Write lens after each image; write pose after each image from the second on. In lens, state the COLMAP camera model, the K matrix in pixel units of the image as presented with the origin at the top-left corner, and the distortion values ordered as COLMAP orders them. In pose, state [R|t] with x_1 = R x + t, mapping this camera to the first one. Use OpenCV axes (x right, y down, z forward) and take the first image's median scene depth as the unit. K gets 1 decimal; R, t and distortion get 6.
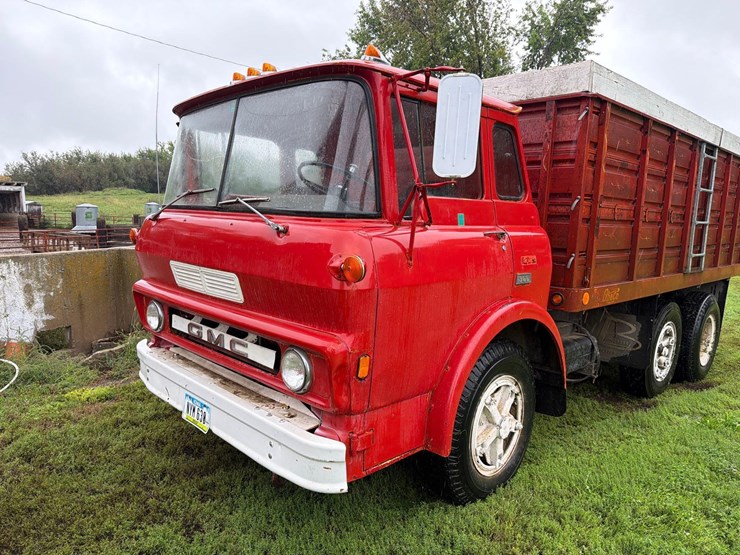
lens RADIAL K [[521.7, 0, 367.1], [0, 521.7, 279.2], [0, 0, 1]] dist [0.044699, -0.056048]
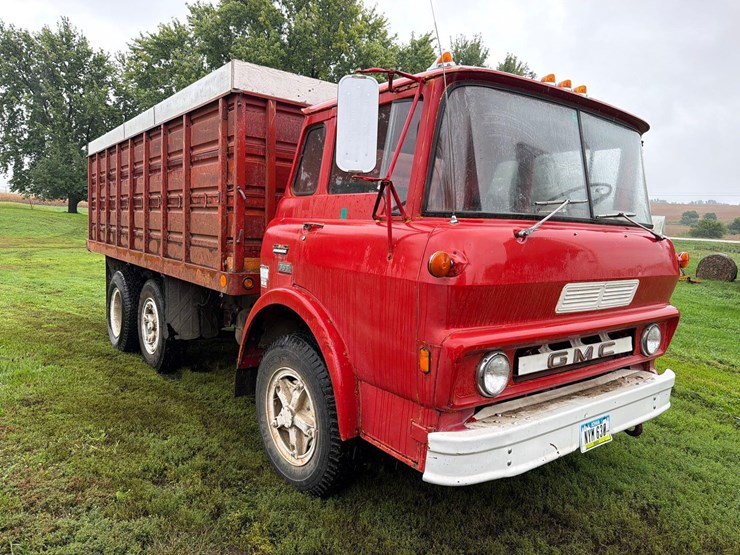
lens RADIAL K [[521.7, 0, 375.1], [0, 521.7, 280.5], [0, 0, 1]] dist [0.044699, -0.056048]
pose [[0.096934, -0.127188, 0.987131, -1.239547], [0.083819, 0.989321, 0.119239, -0.166484], [-0.991755, 0.071182, 0.106559, 1.237687]]
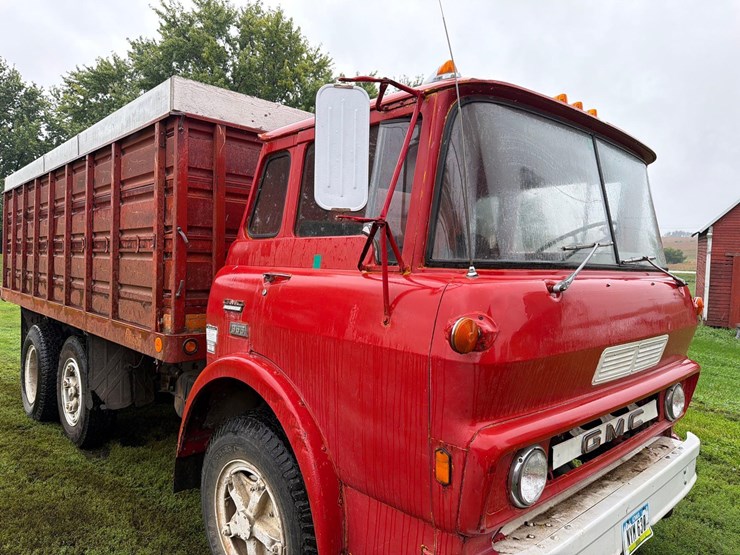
lens RADIAL K [[521.7, 0, 371.9], [0, 521.7, 279.8], [0, 0, 1]] dist [0.044699, -0.056048]
pose [[0.001789, -0.061668, 0.998095, -1.042494], [0.096857, 0.993415, 0.061205, -0.190569], [-0.995297, 0.096563, 0.007750, 1.303556]]
